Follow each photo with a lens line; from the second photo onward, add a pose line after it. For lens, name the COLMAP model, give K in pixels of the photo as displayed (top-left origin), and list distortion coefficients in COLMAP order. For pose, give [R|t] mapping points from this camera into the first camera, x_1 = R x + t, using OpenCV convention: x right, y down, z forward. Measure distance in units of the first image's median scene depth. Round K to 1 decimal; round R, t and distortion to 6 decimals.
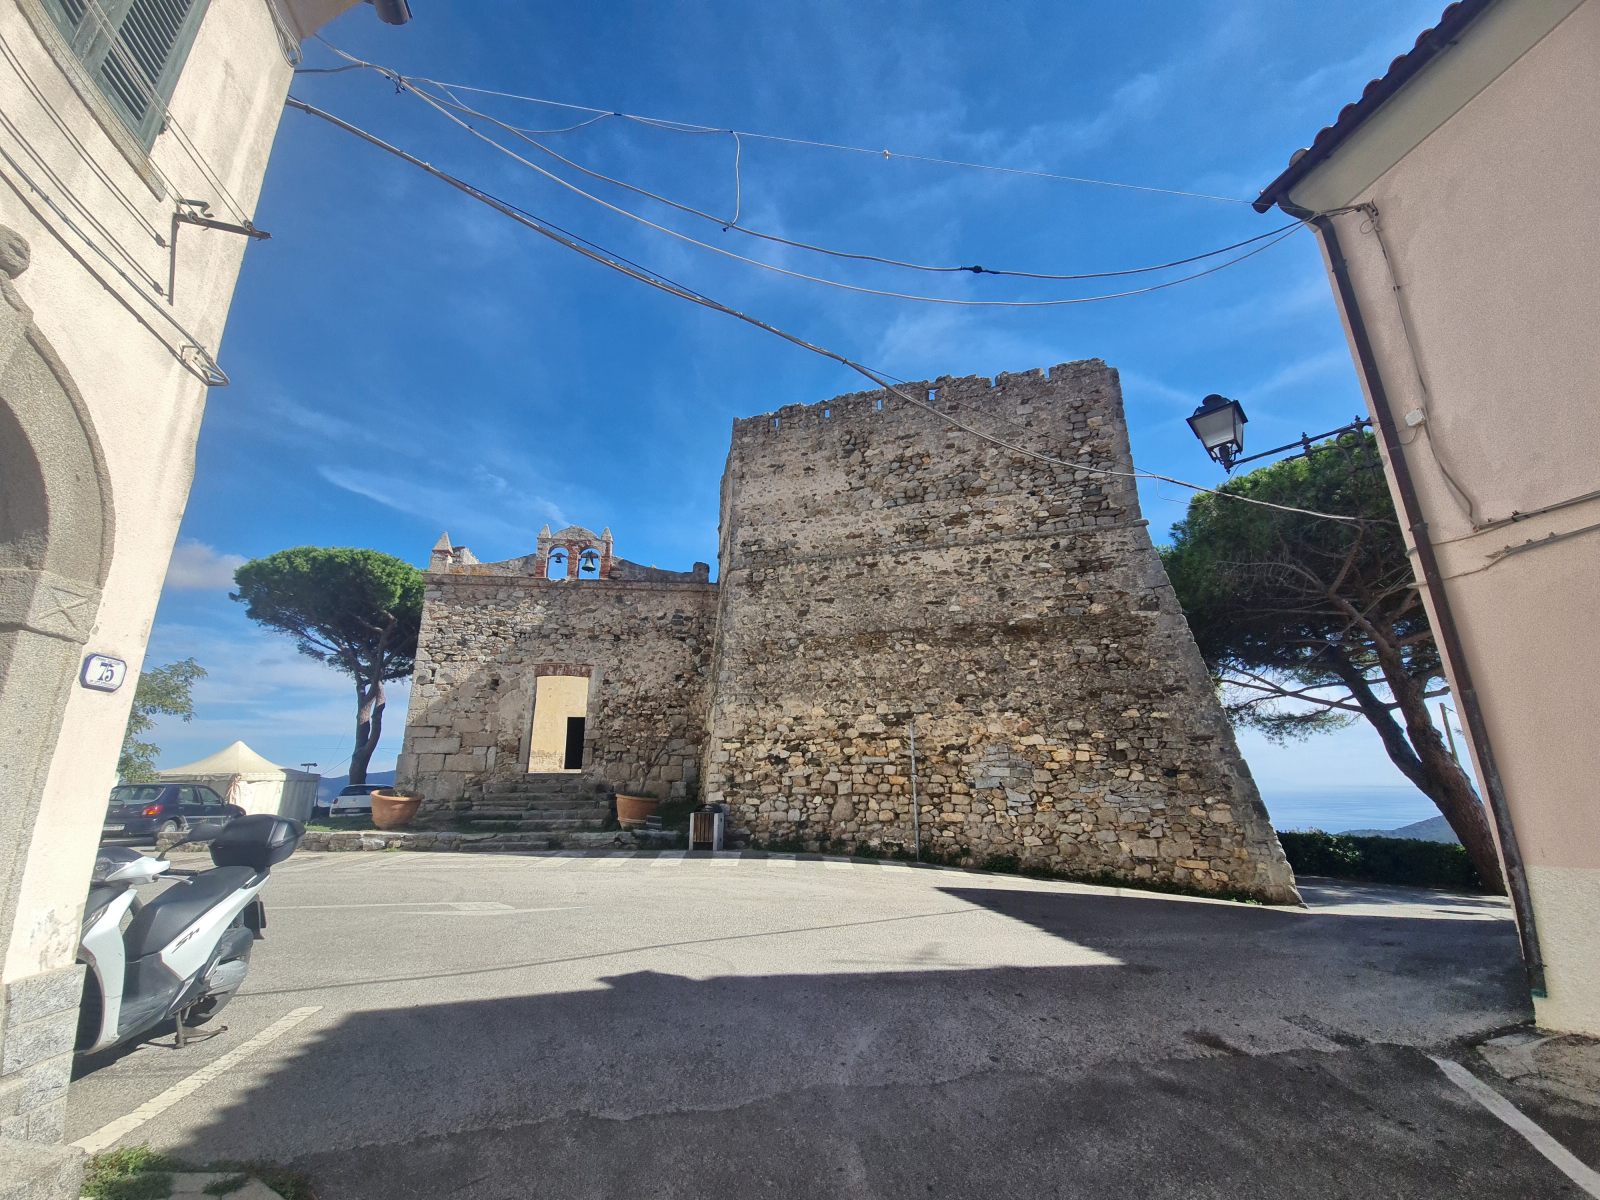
lens RADIAL K [[646.2, 0, 810.6], [0, 646.2, 604.2], [0, 0, 1]] dist [-0.000935, 0.000103]
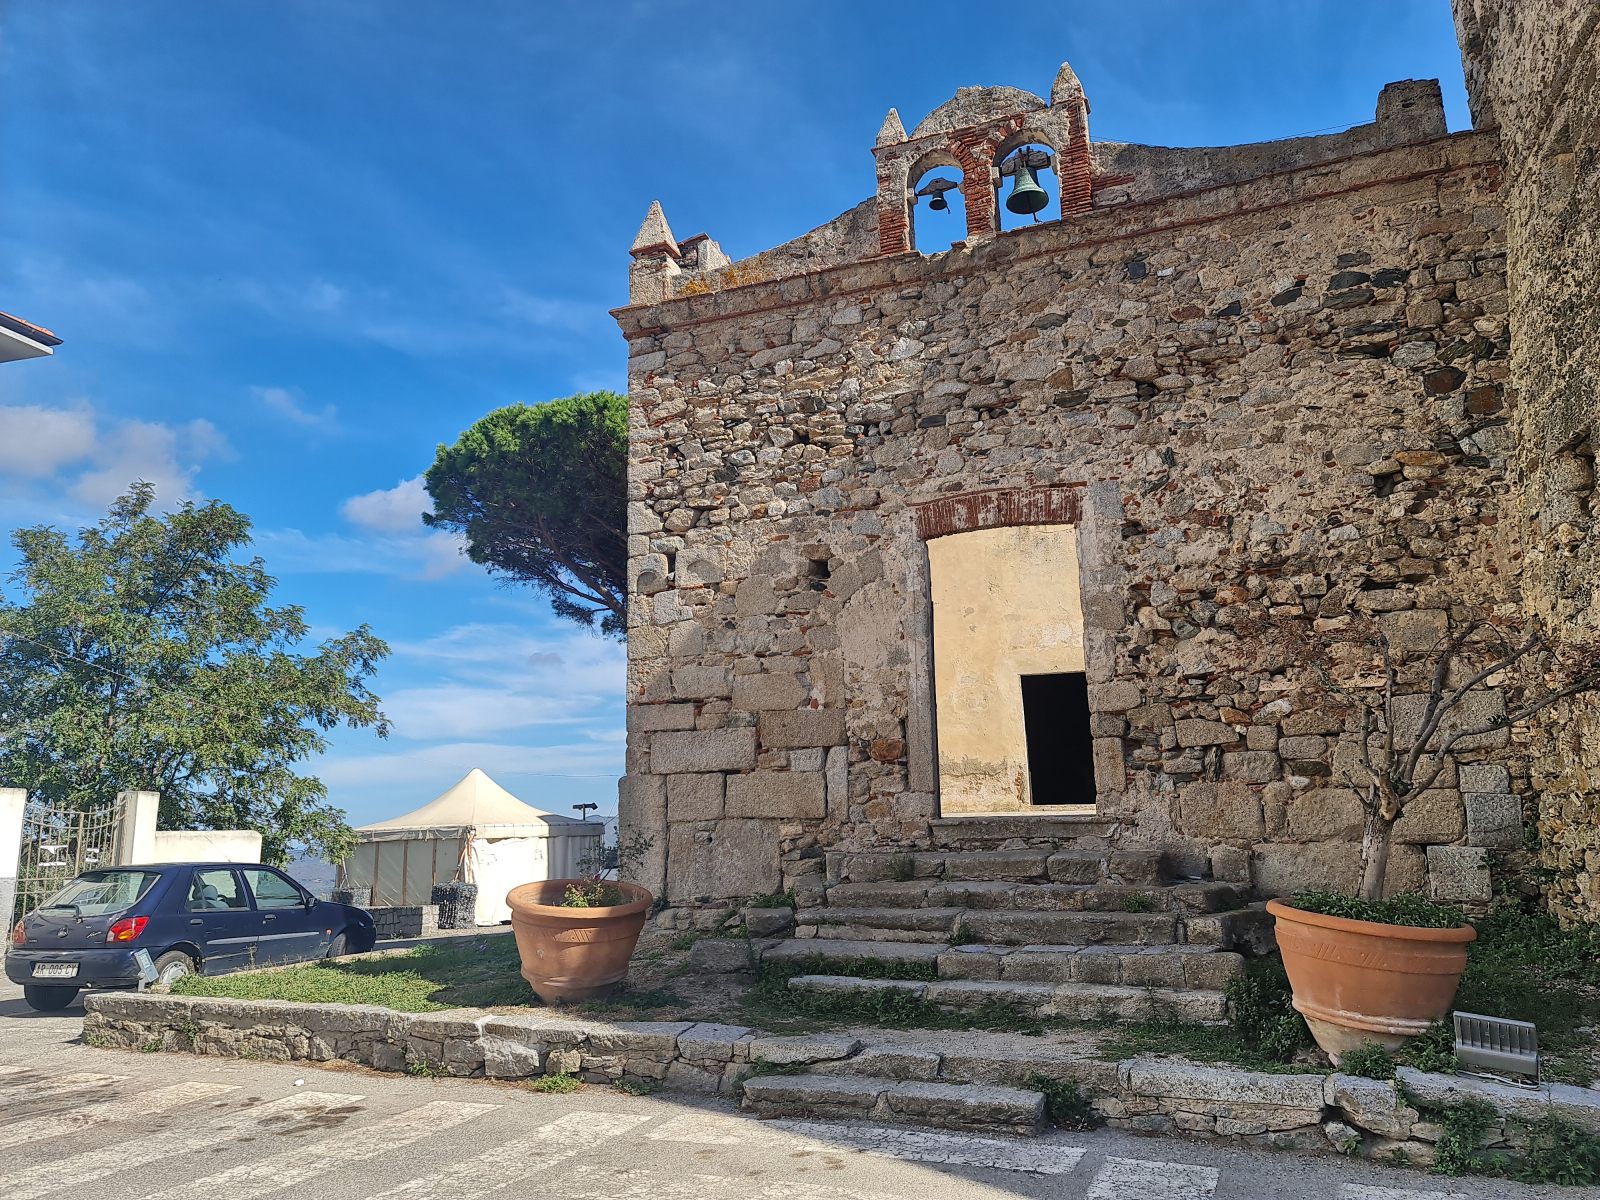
lens RADIAL K [[1198.0, 0, 816.6], [0, 1198.0, 584.9], [0, 0, 1]] dist [0.073079, -0.005519]
pose [[0.869309, -0.109867, -0.481905, -0.192890], [0.144643, 0.988848, 0.035480, 0.117213], [0.472632, -0.100547, 0.875505, 0.467930]]
